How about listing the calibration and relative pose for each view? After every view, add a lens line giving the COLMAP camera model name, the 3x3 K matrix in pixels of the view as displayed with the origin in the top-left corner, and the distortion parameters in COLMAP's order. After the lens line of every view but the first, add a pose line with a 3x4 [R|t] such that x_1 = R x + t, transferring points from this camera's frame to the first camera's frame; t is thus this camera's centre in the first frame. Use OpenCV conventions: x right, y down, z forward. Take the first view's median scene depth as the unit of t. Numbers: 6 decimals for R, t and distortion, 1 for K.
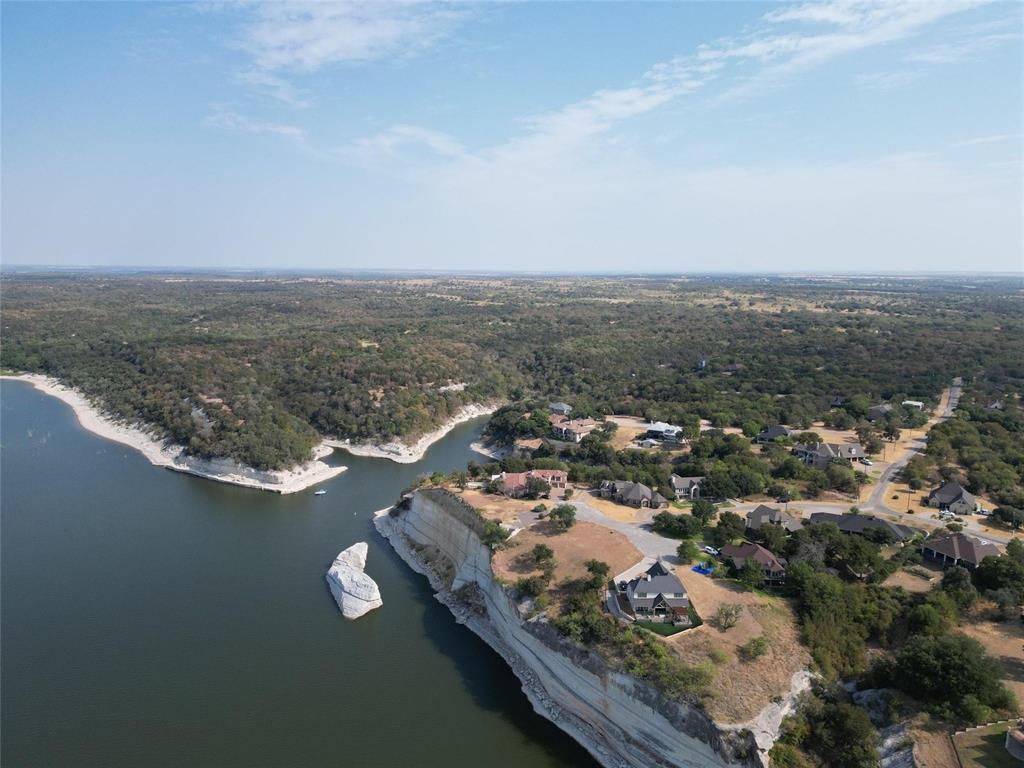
lens RADIAL K [[713.3, 0, 511.5], [0, 713.3, 381.8], [0, 0, 1]] dist [0.084189, -0.081423]
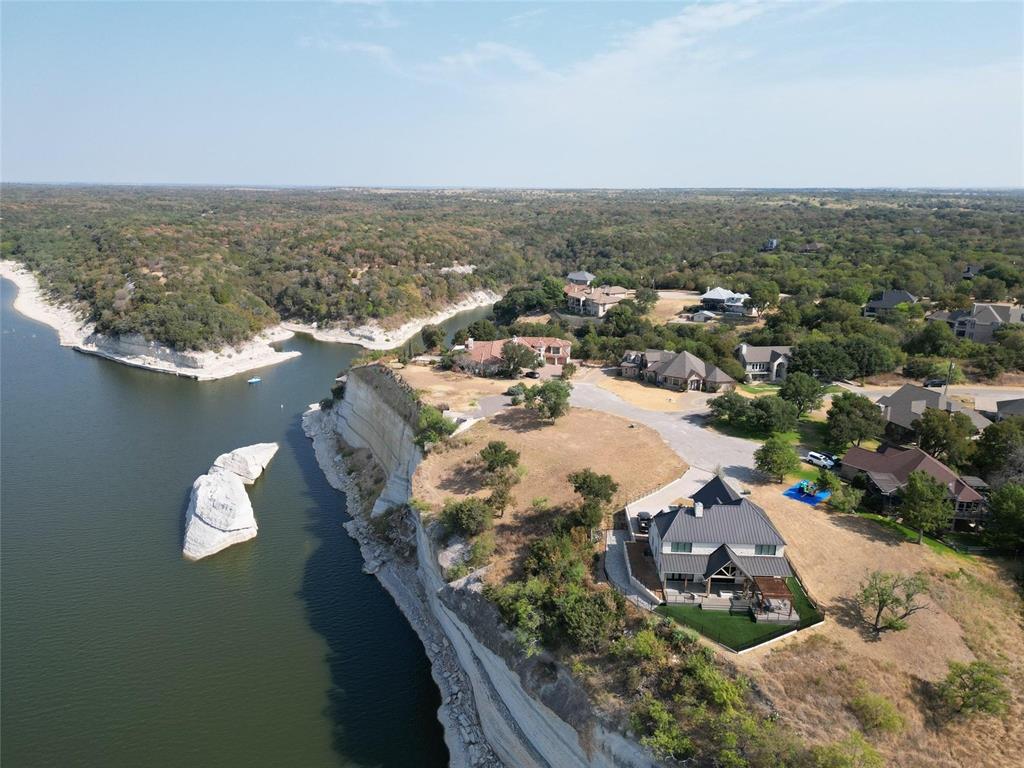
lens RADIAL K [[713.3, 0, 511.5], [0, 713.3, 381.8], [0, 0, 1]] dist [0.084189, -0.081423]
pose [[0.997735, 0.016535, -0.065208, 0.066169], [-0.009500, 0.994240, 0.106758, 0.094566], [0.066597, -0.105897, 0.992144, 0.358576]]
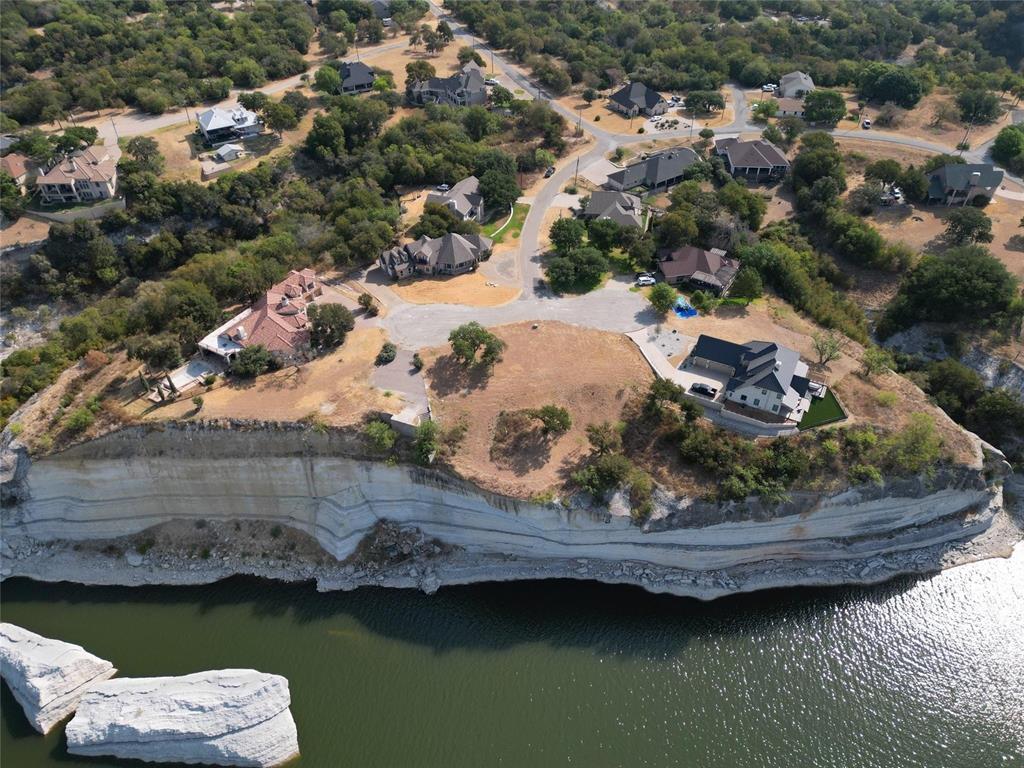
lens RADIAL K [[713.3, 0, 511.5], [0, 713.3, 381.8], [0, 0, 1]] dist [0.084189, -0.081423]
pose [[0.481216, -0.578862, 0.658293, -0.269996], [0.143448, 0.792837, 0.592310, -0.115053], [-0.864785, -0.190598, 0.464562, 0.573464]]
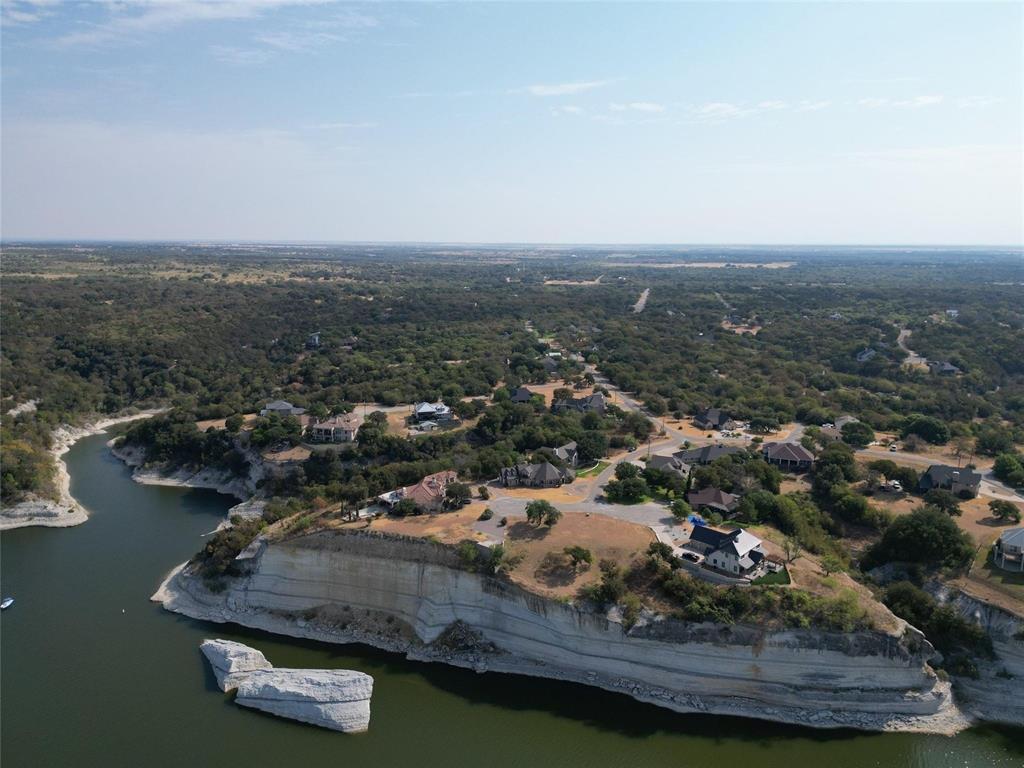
lens RADIAL K [[713.9, 0, 512.5], [0, 713.9, 383.8], [0, 0, 1]] dist [0.080561, -0.081680]
pose [[0.701536, -0.141749, 0.698395, -0.473663], [0.111012, 0.989792, 0.089380, -0.051777], [-0.703935, 0.014827, 0.710110, 0.310498]]
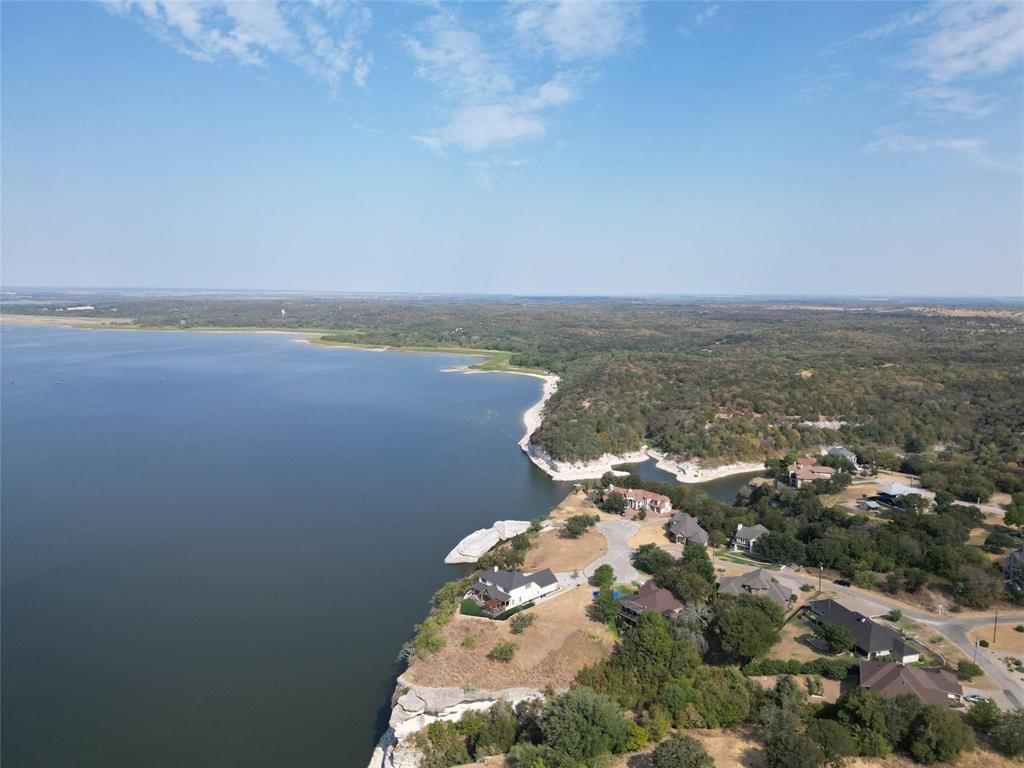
lens RADIAL K [[713.9, 0, 507.8], [0, 713.9, 385.9], [0, 0, 1]] dist [0.068744, -0.061689]
pose [[0.668047, 0.096360, -0.737853, 0.638211], [-0.120244, 0.992527, 0.020751, -0.021474], [0.734339, 0.074860, 0.674642, 0.157409]]
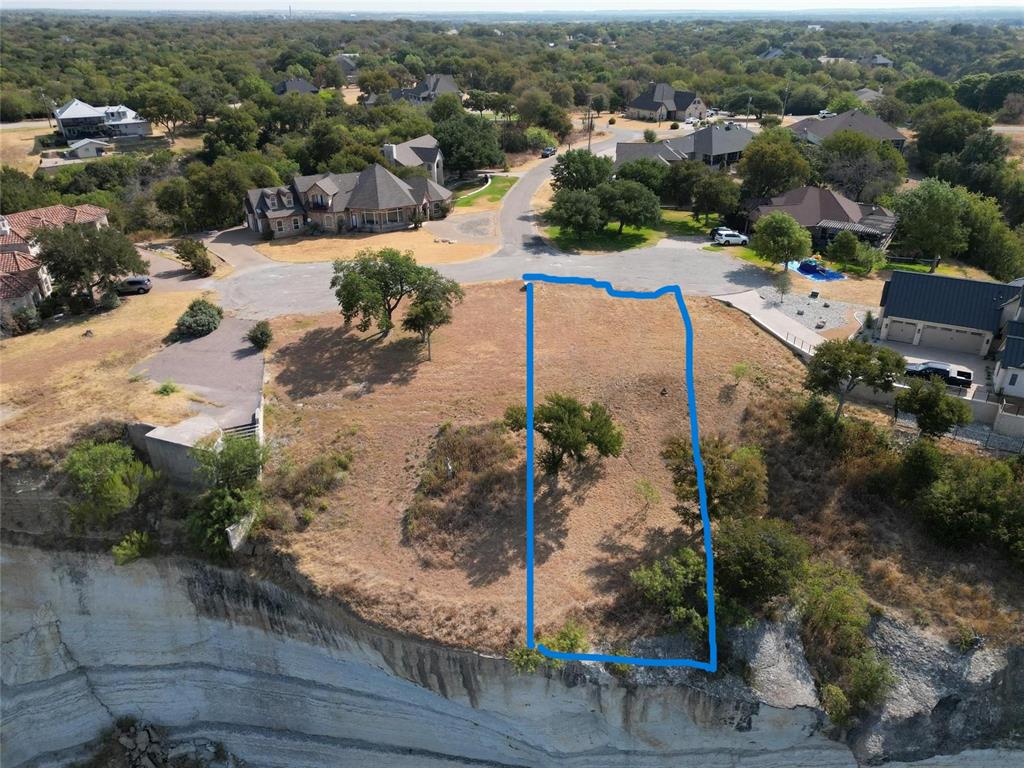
lens RADIAL K [[713.9, 0, 512.5], [0, 713.9, 383.8], [0, 0, 1]] dist [0.080561, -0.081680]
pose [[0.476180, -0.407932, 0.779002, -0.106153], [0.143345, 0.910046, 0.388932, 0.100785], [-0.867586, -0.073536, 0.491820, 0.687271]]
